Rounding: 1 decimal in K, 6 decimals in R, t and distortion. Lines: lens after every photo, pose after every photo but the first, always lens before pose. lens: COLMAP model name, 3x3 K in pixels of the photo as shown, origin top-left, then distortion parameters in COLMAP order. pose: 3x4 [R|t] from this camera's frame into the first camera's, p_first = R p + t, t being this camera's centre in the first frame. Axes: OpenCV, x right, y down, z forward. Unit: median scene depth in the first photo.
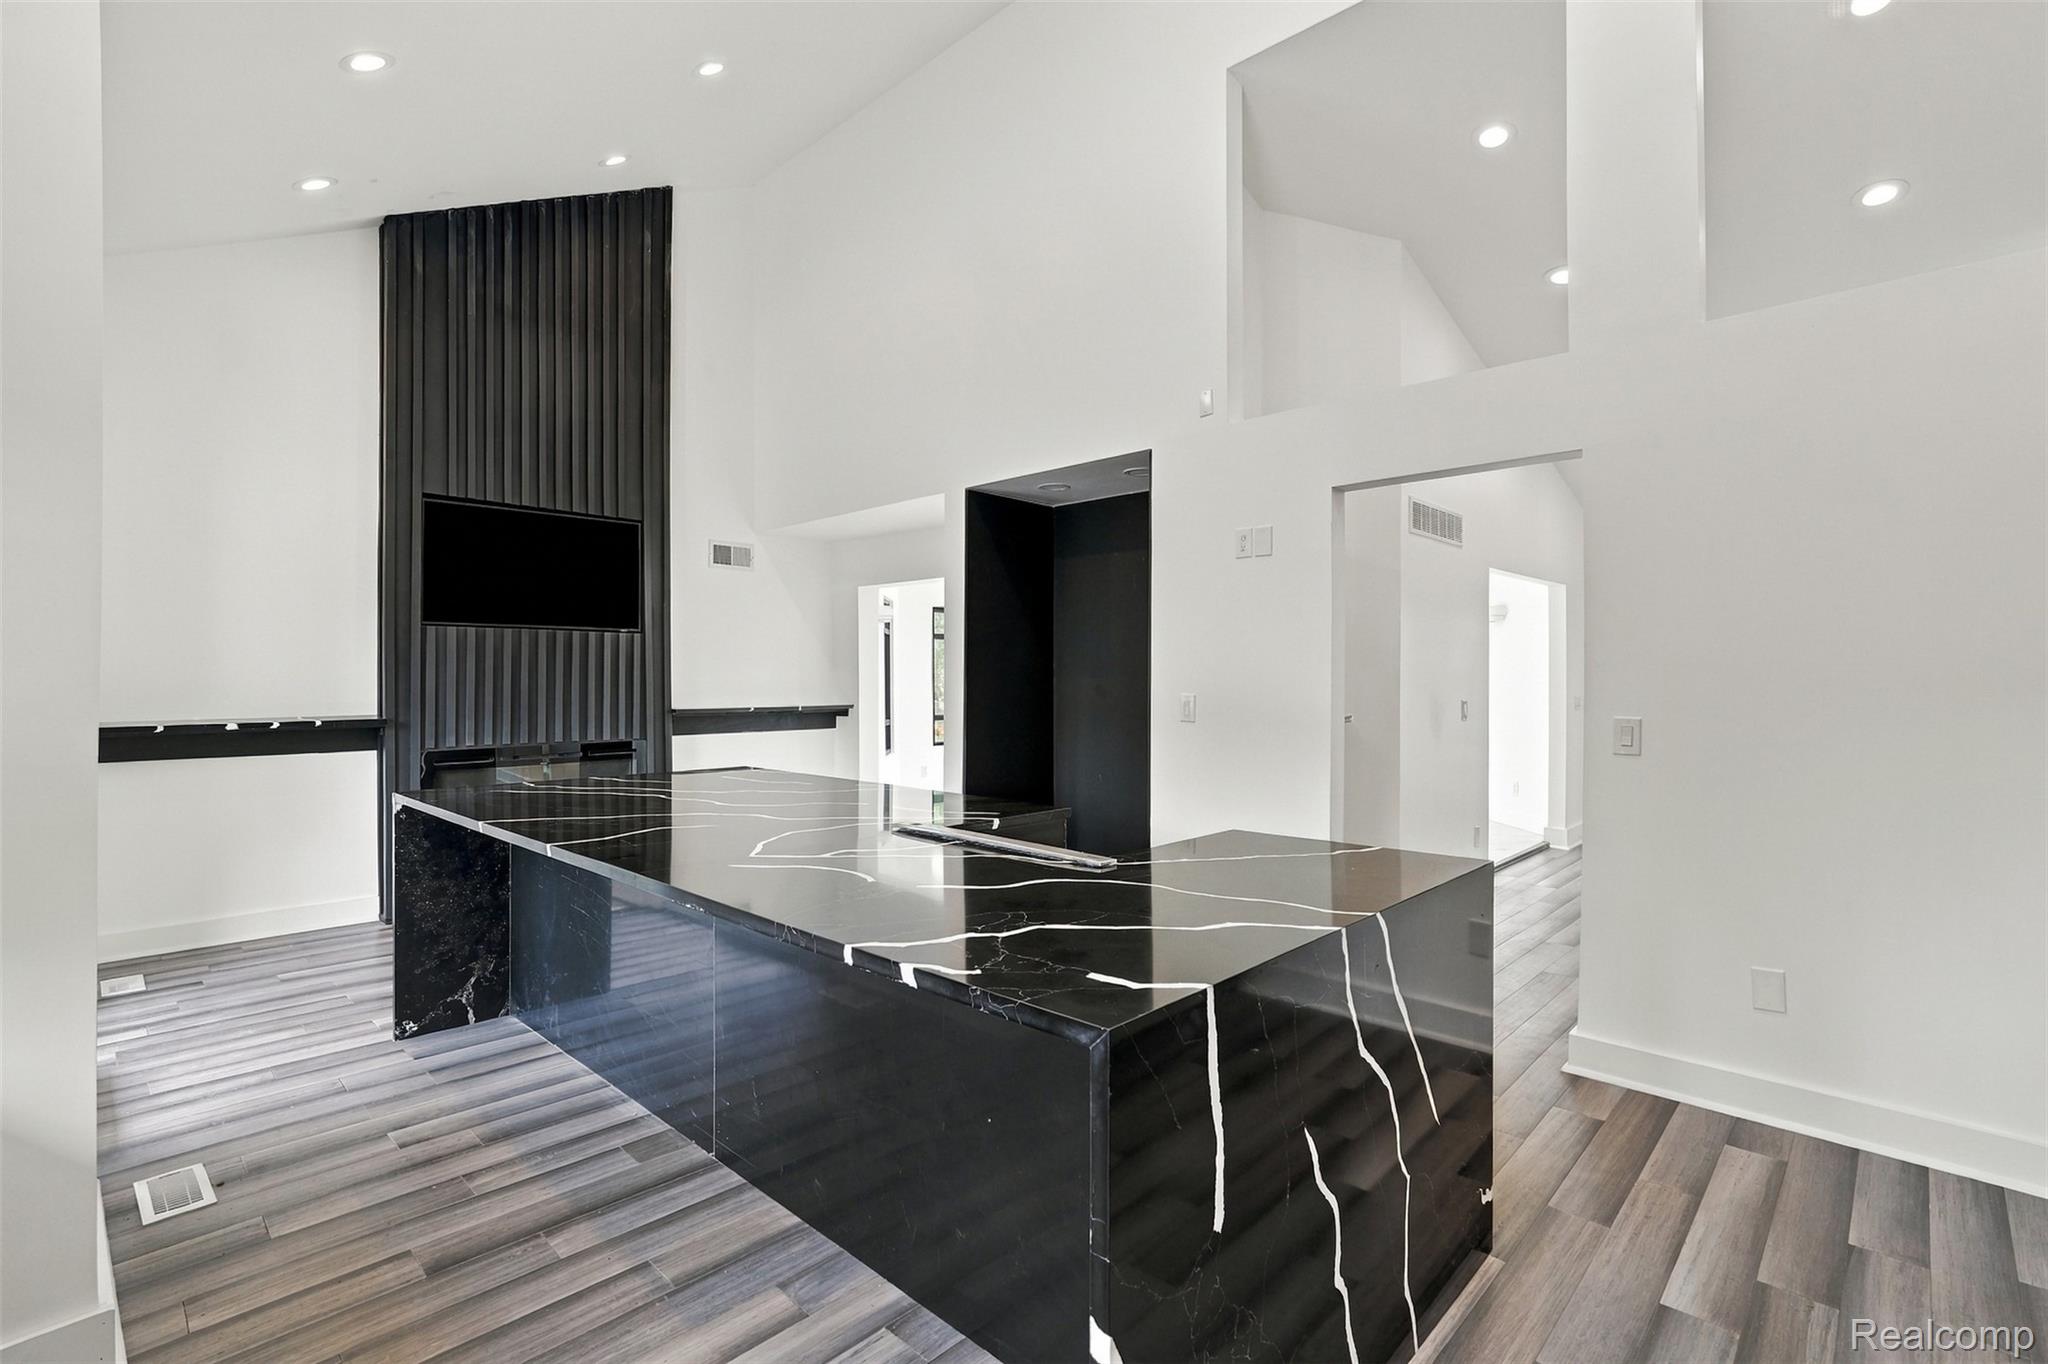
lens RADIAL K [[940.3, 0, 1028.6], [0, 940.3, 674.3], [0, 0, 1]] dist [0.003862, 0.000072]
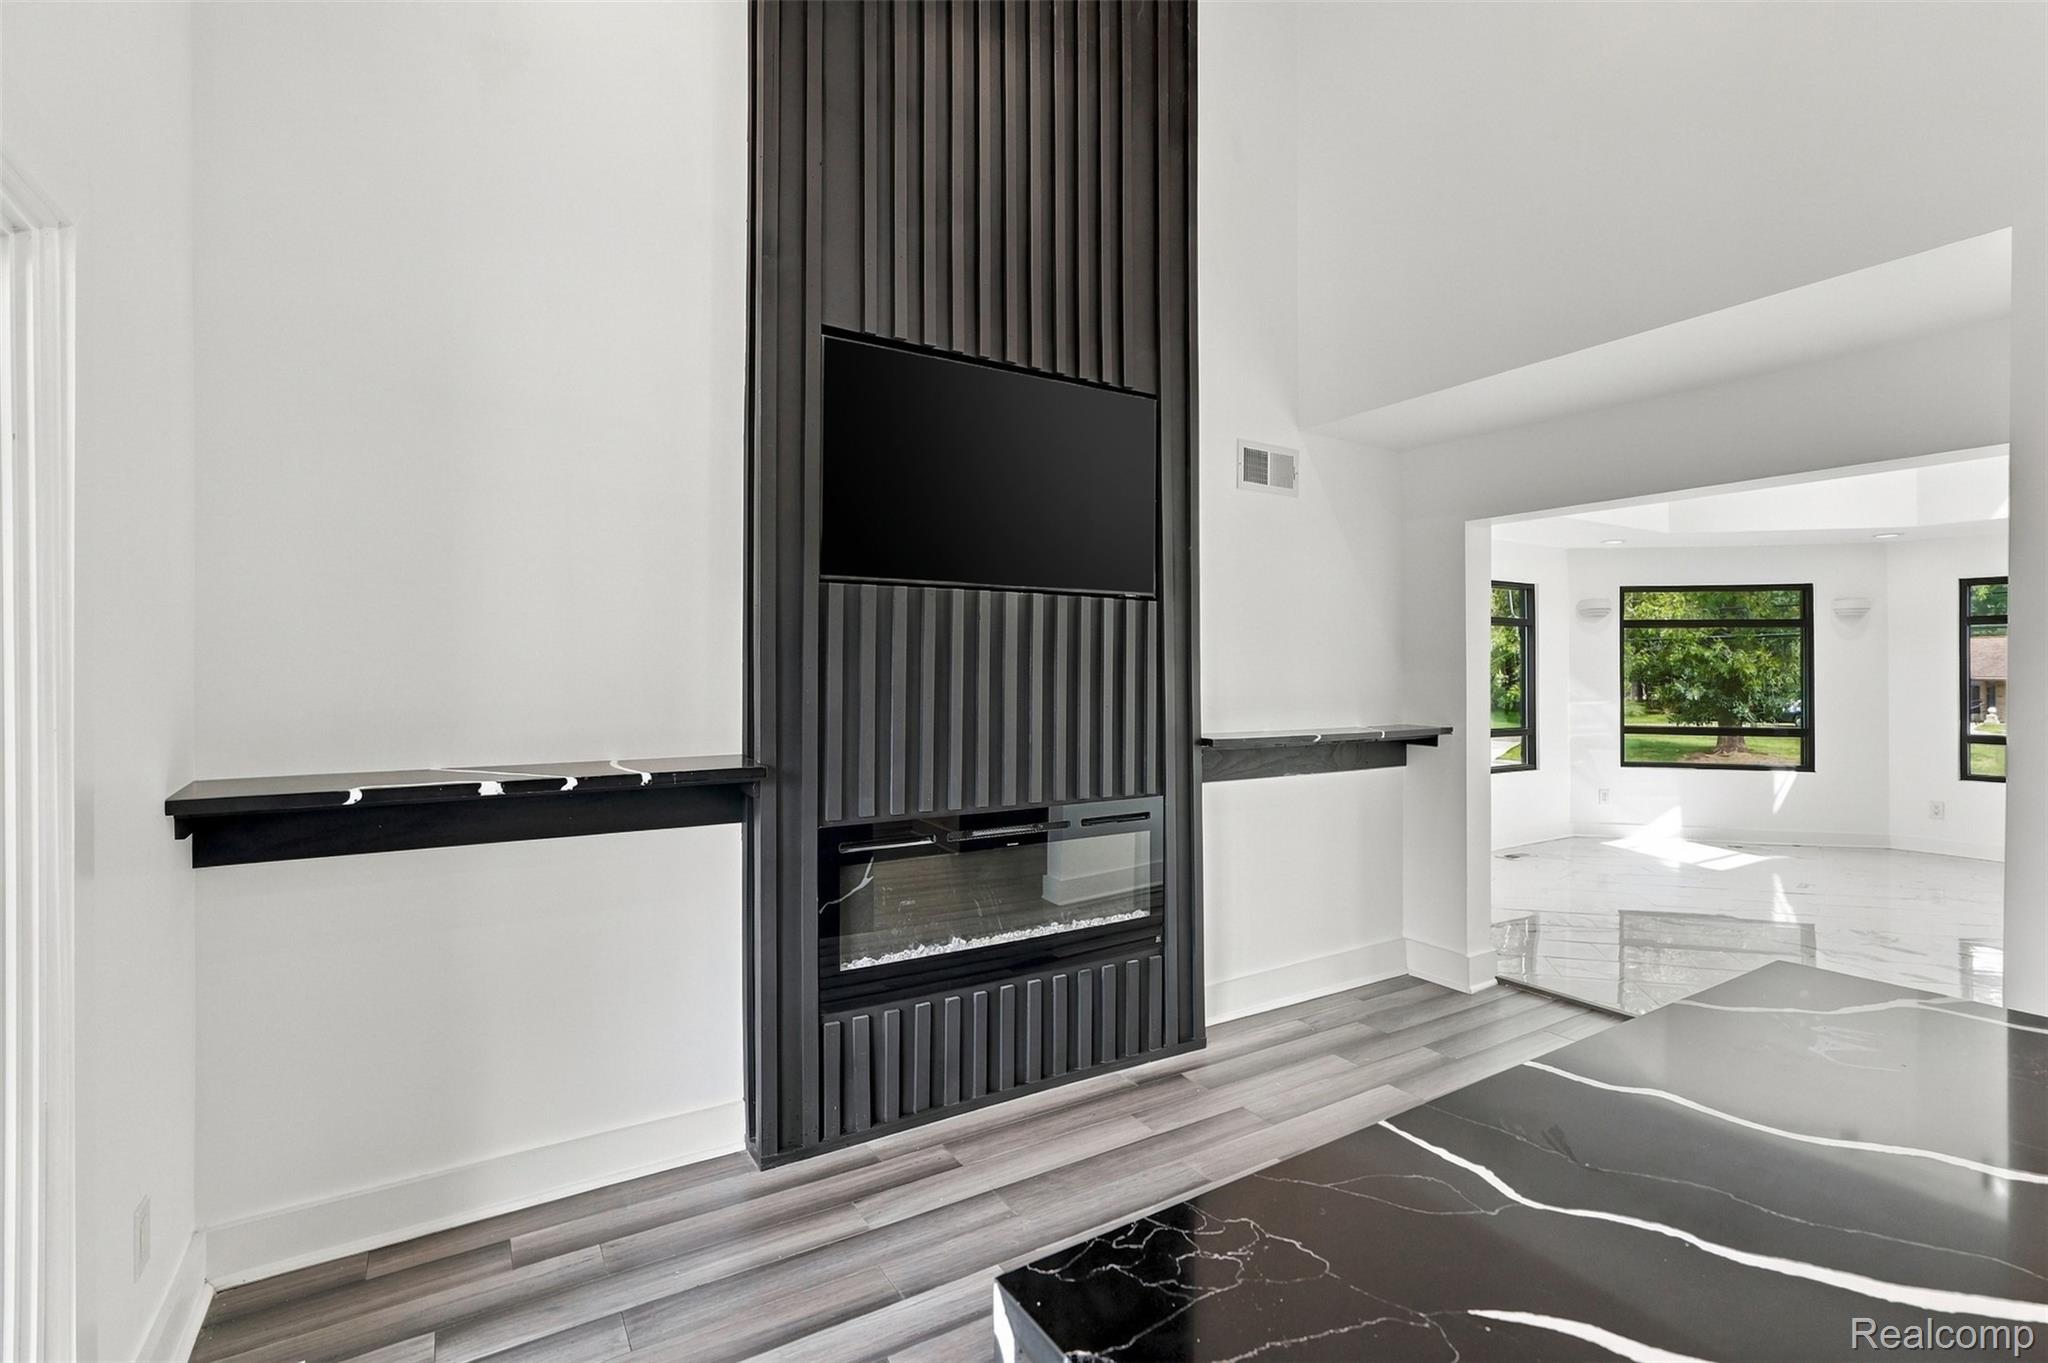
lens RADIAL K [[940.3, 0, 1038.4], [0, 940.3, 670.1], [0, 0, 1]] dist [0.003862, 0.000072]
pose [[0.967759, 0.005993, -0.251807, -0.393445], [-0.004913, 0.999976, 0.004919, -0.006633], [0.251830, -0.003523, 0.967765, 0.524589]]
